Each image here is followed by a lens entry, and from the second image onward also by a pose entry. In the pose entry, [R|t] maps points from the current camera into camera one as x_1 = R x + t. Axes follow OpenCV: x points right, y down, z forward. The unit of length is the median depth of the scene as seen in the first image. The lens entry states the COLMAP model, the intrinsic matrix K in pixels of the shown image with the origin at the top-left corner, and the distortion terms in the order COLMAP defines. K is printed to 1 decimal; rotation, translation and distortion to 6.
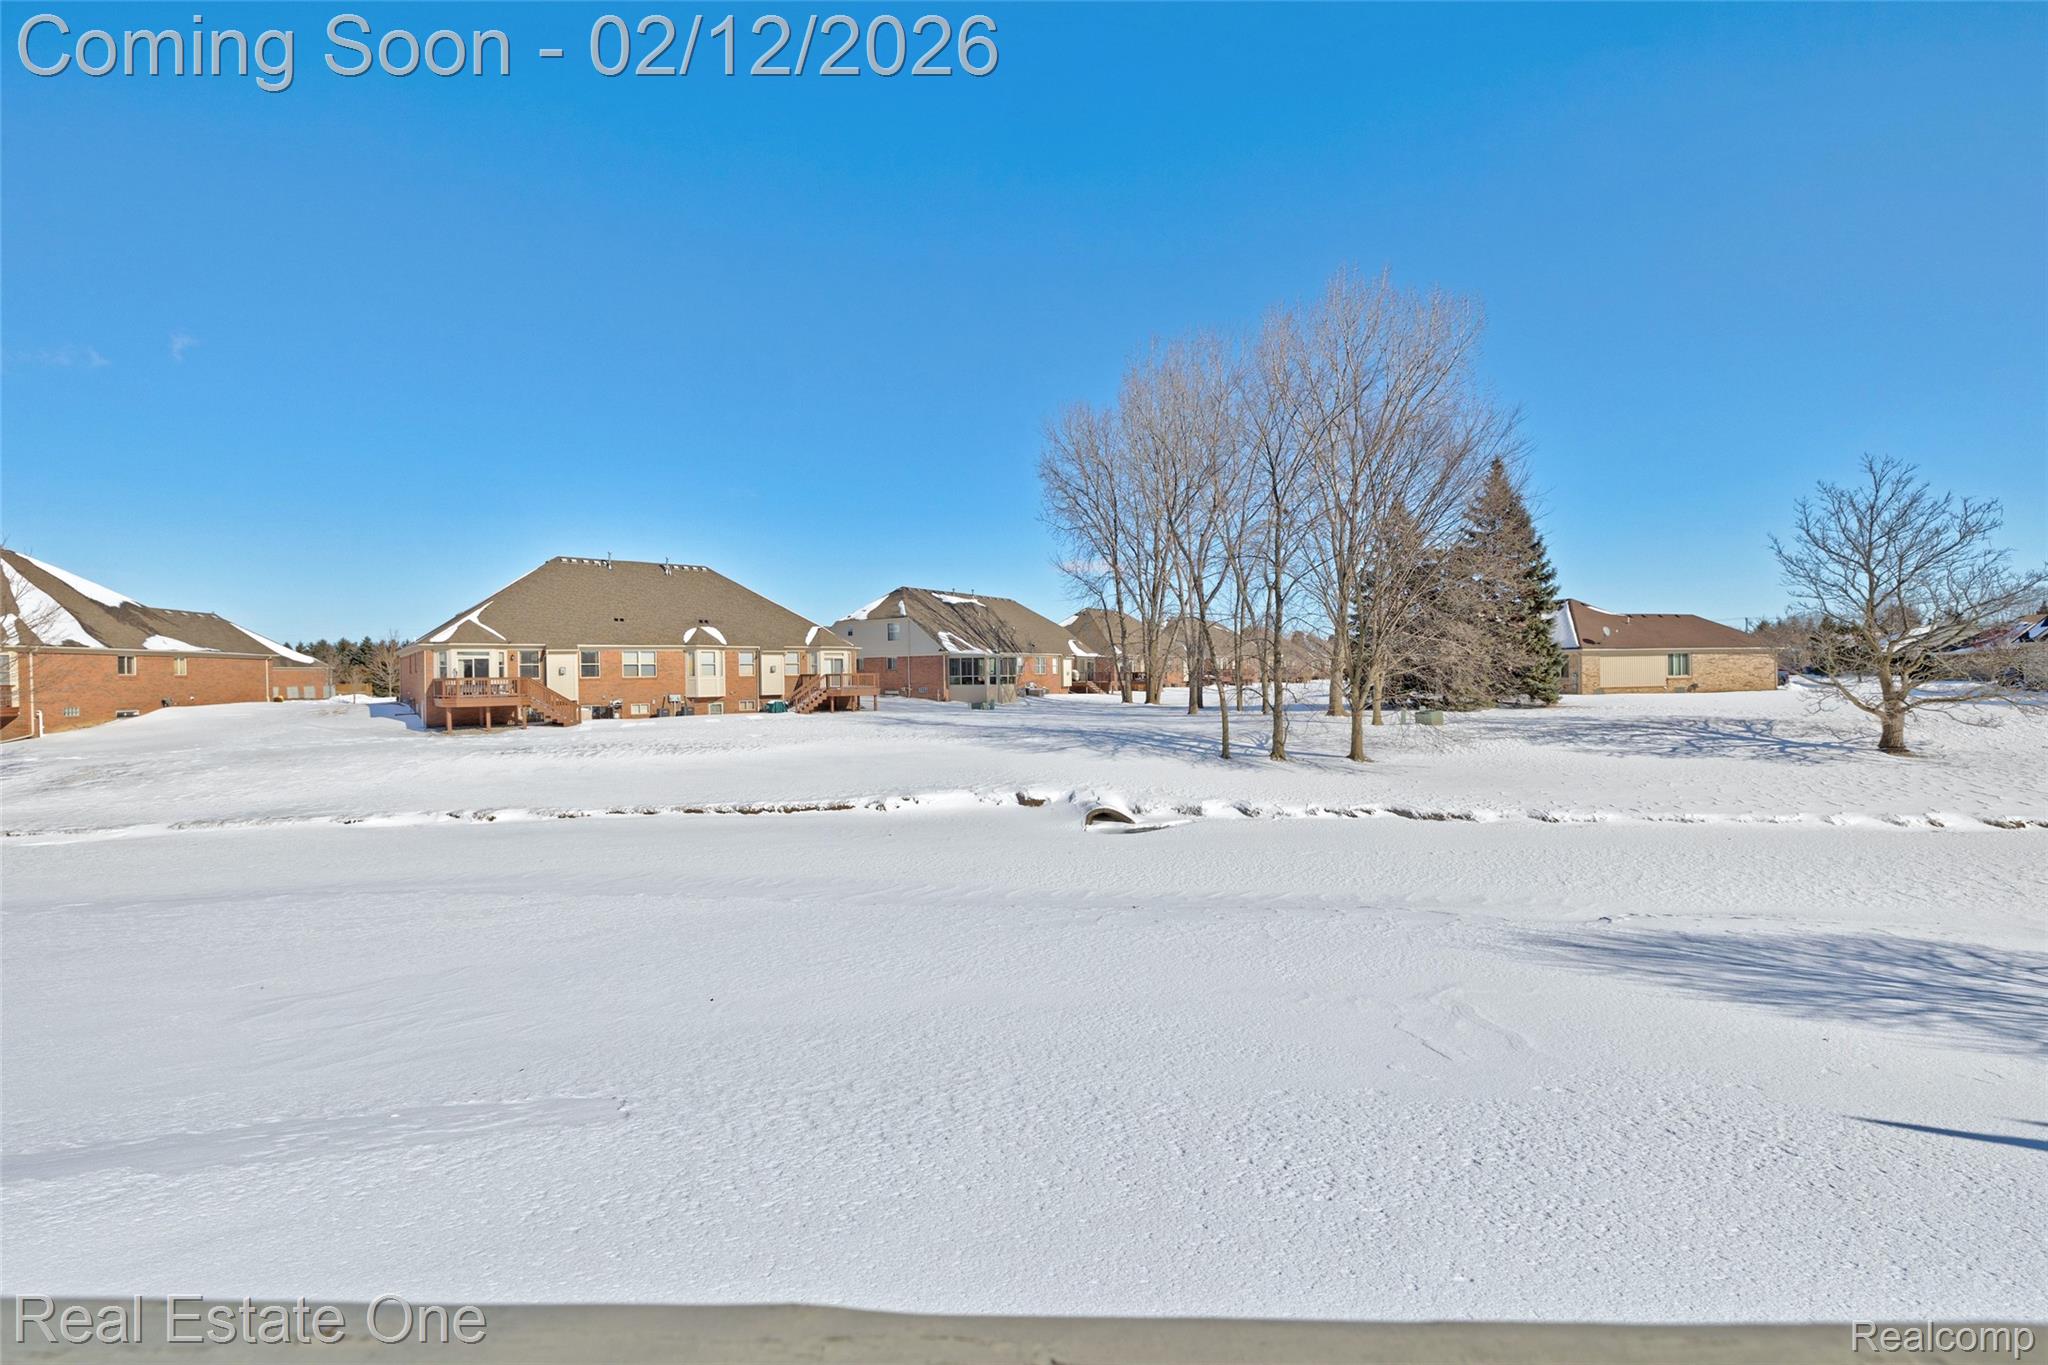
lens RADIAL K [[858.4, 0, 1022.1], [0, 858.4, 679.8], [0, 0, 1]] dist [-0.000843, -0.000280]
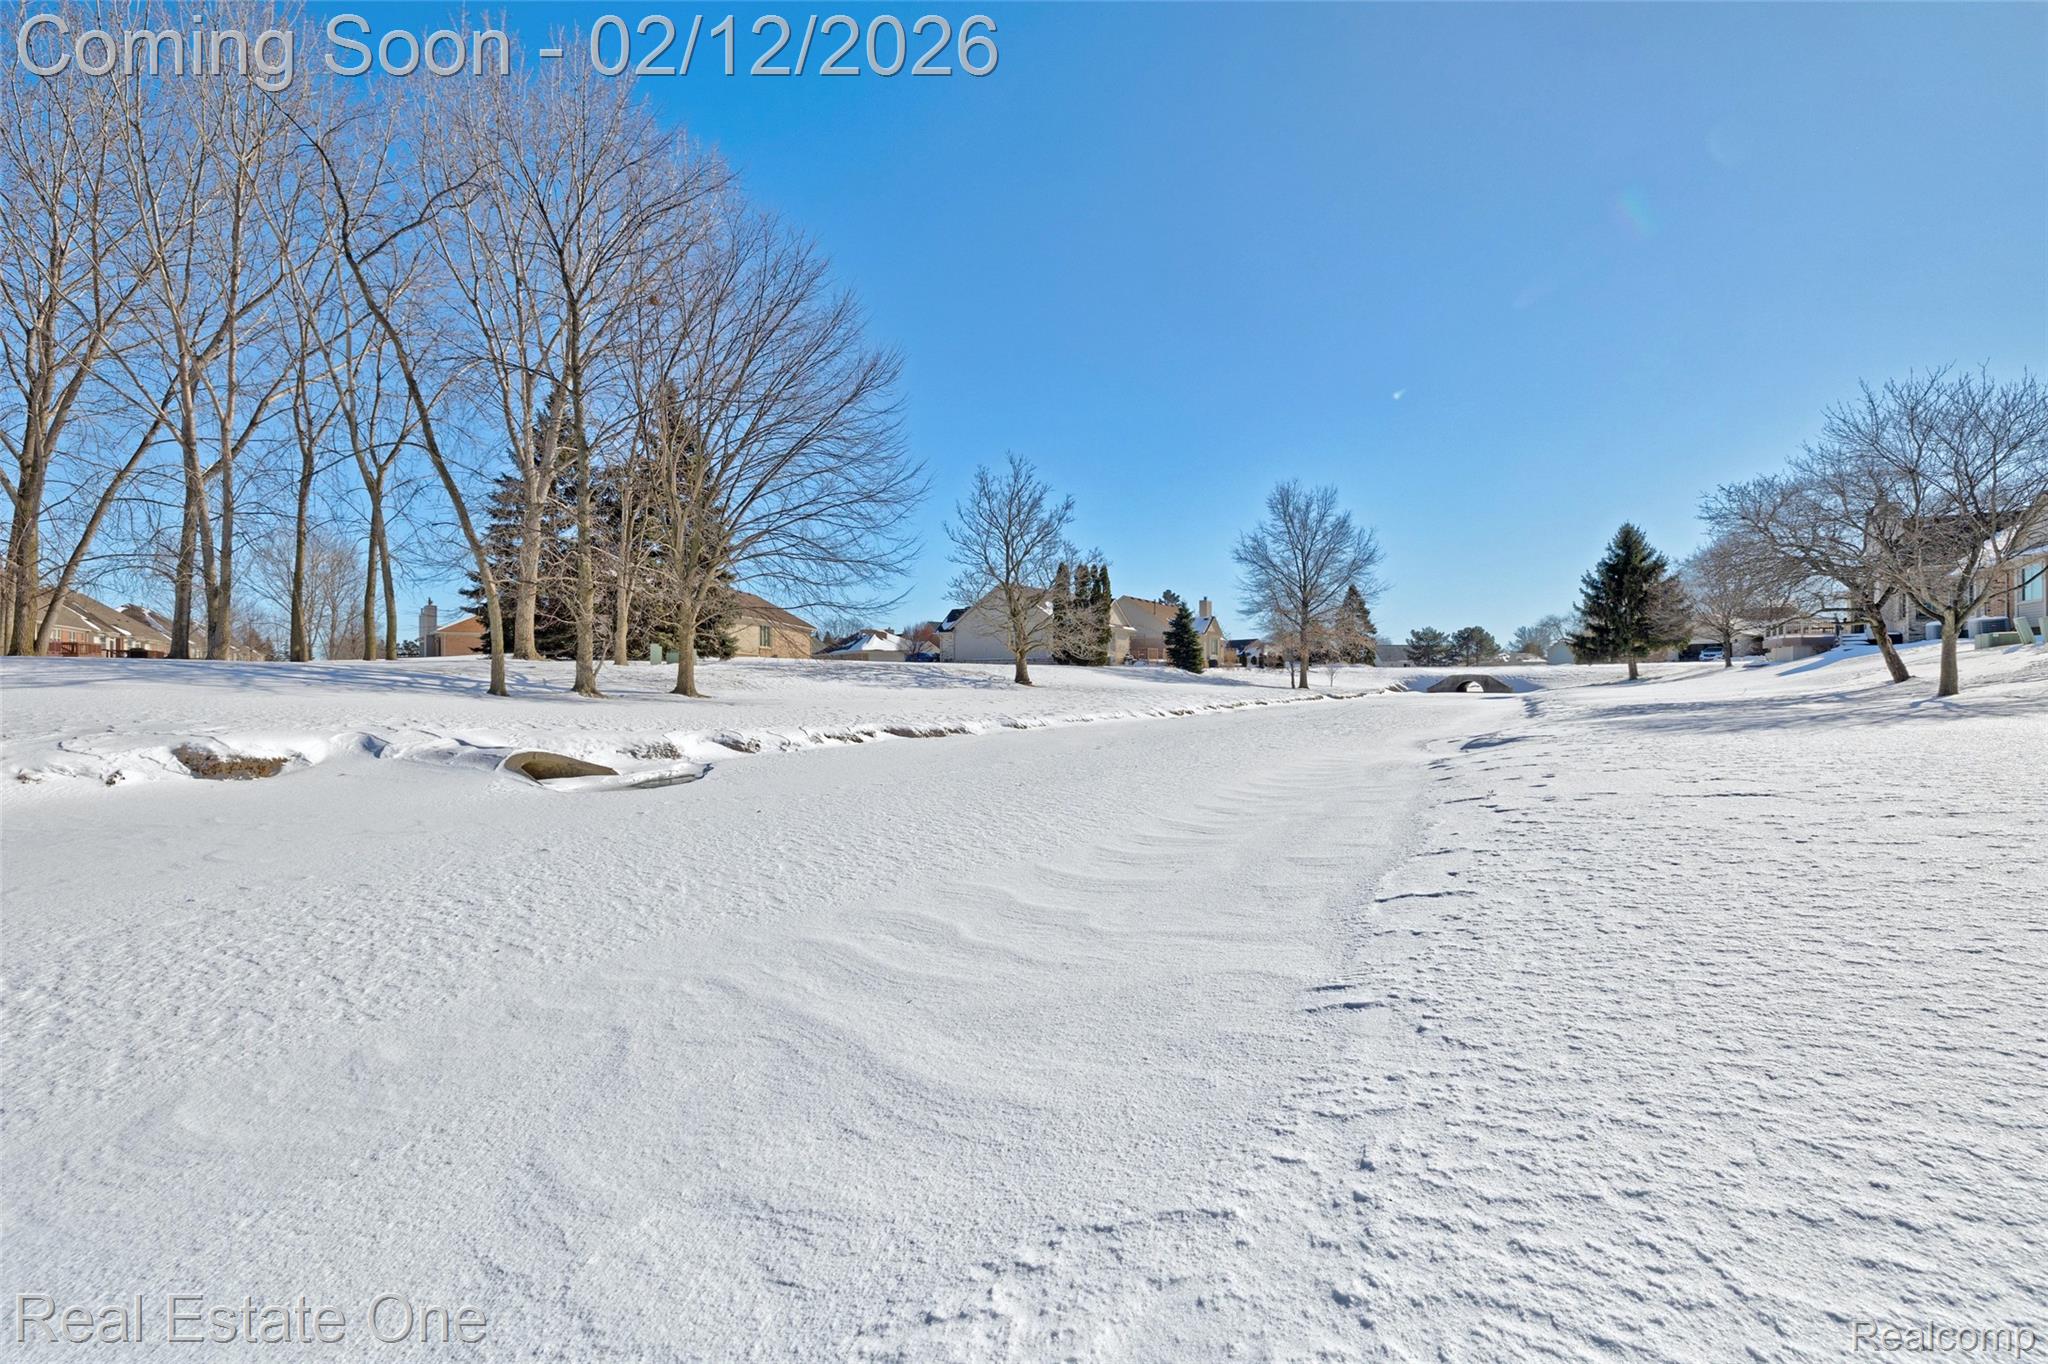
lens RADIAL K [[858.4, 0, 1022.1], [0, 858.4, 679.3], [0, 0, 1]] dist [-0.000843, -0.000280]
pose [[0.390228, 0.016974, 0.920562, -0.109095], [0.002256, 0.999809, -0.019392, 0.063543], [-0.920715, 0.009644, 0.390116, 0.312901]]
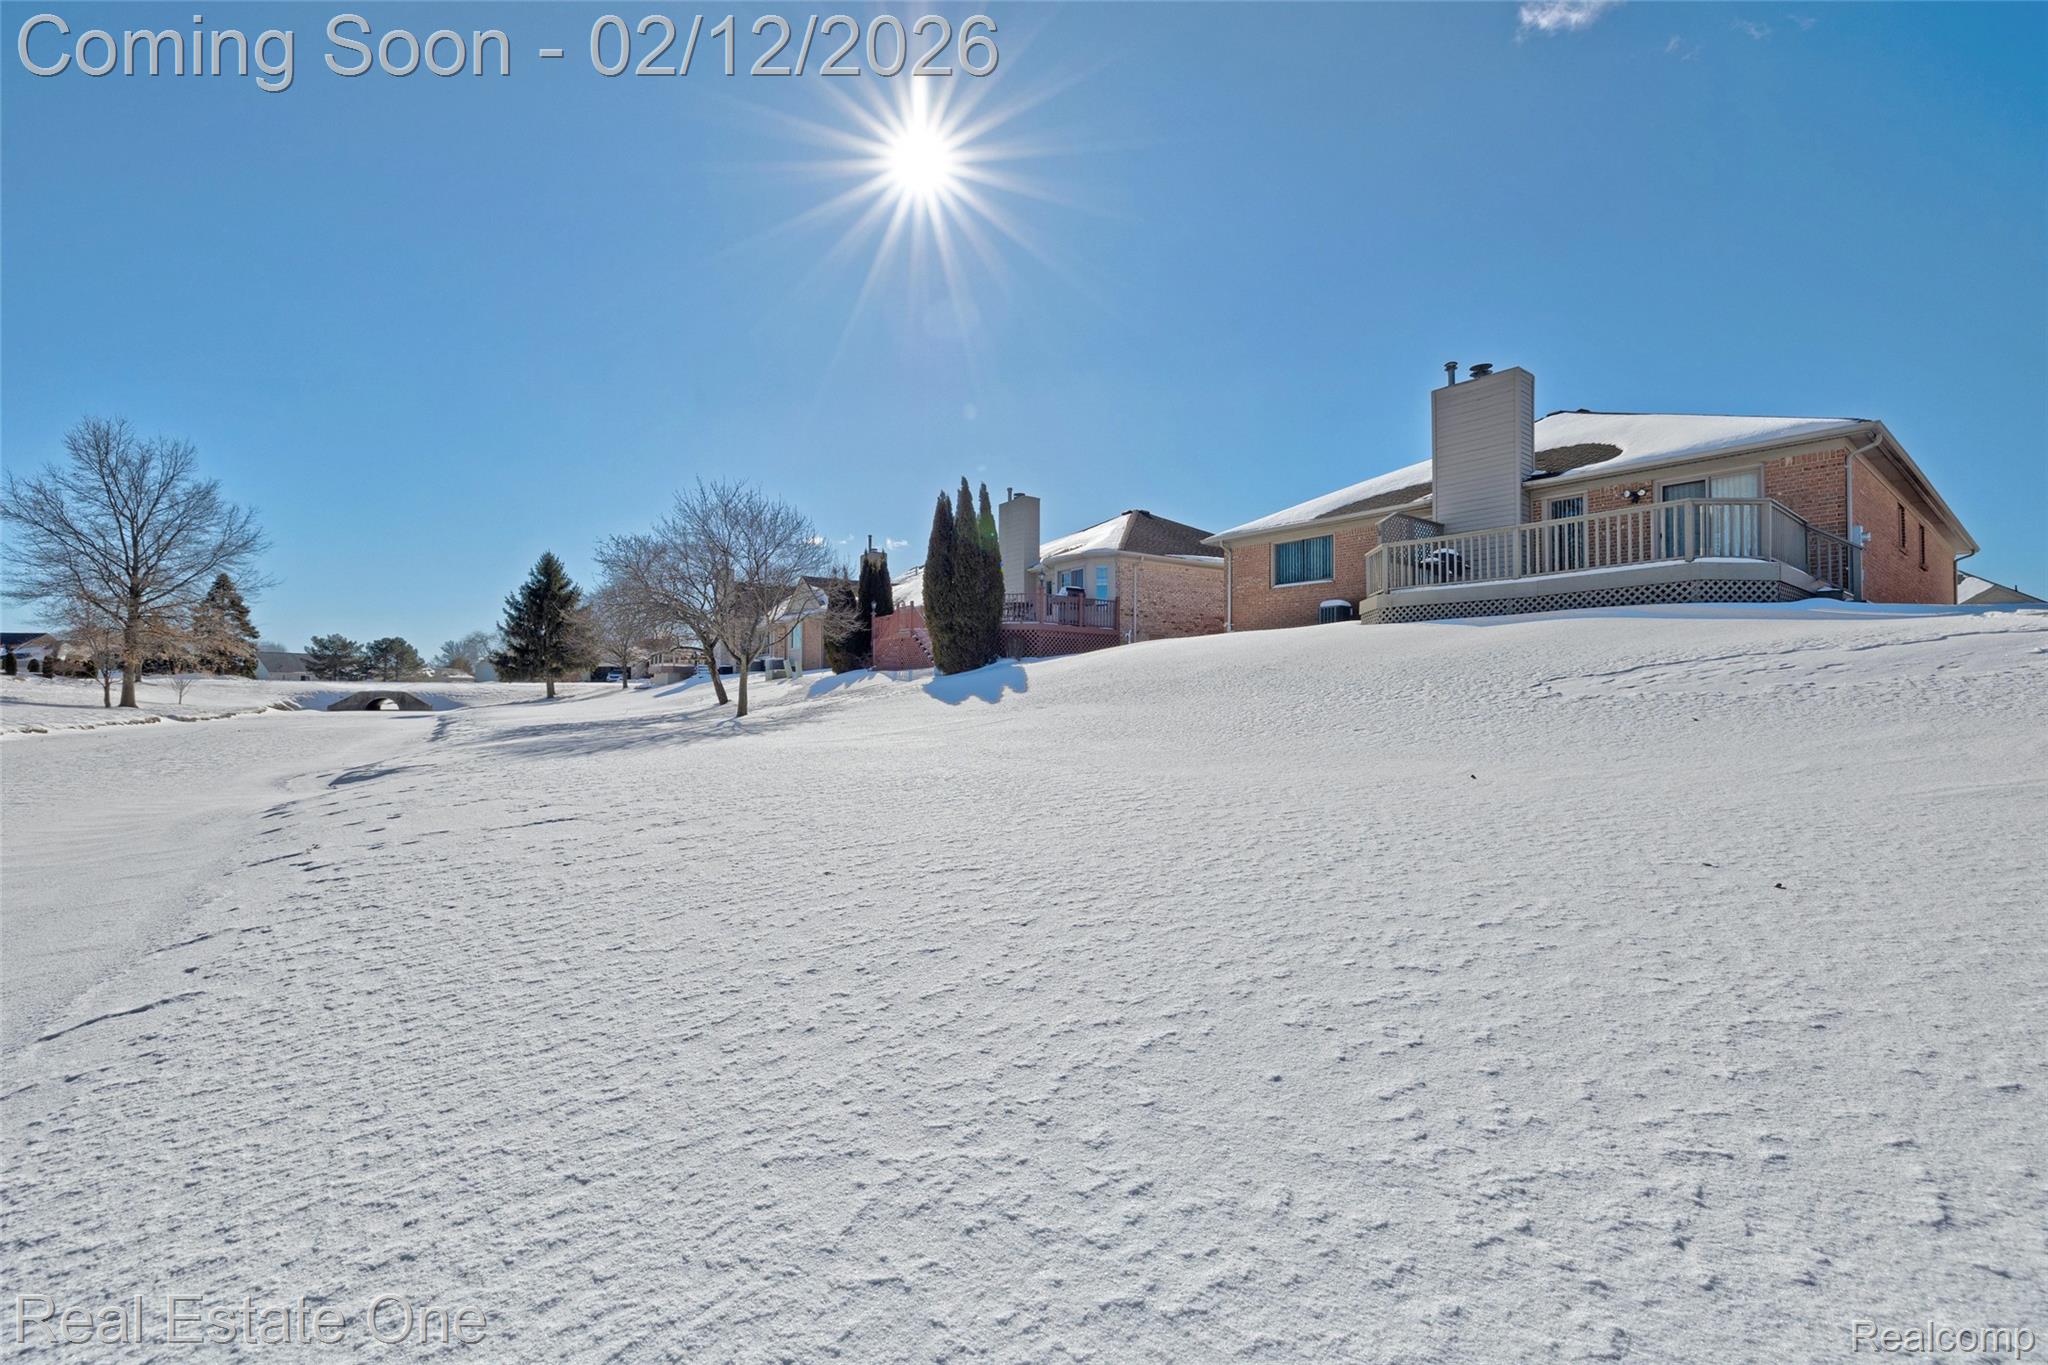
lens RADIAL K [[858.4, 0, 1022.1], [0, 858.4, 679.8], [0, 0, 1]] dist [-0.000843, -0.000280]
pose [[-0.654669, 0.028576, 0.755375, -0.112750], [0.008550, 0.999501, -0.030401, 0.059770], [-0.755867, -0.013445, -0.654587, 0.300467]]
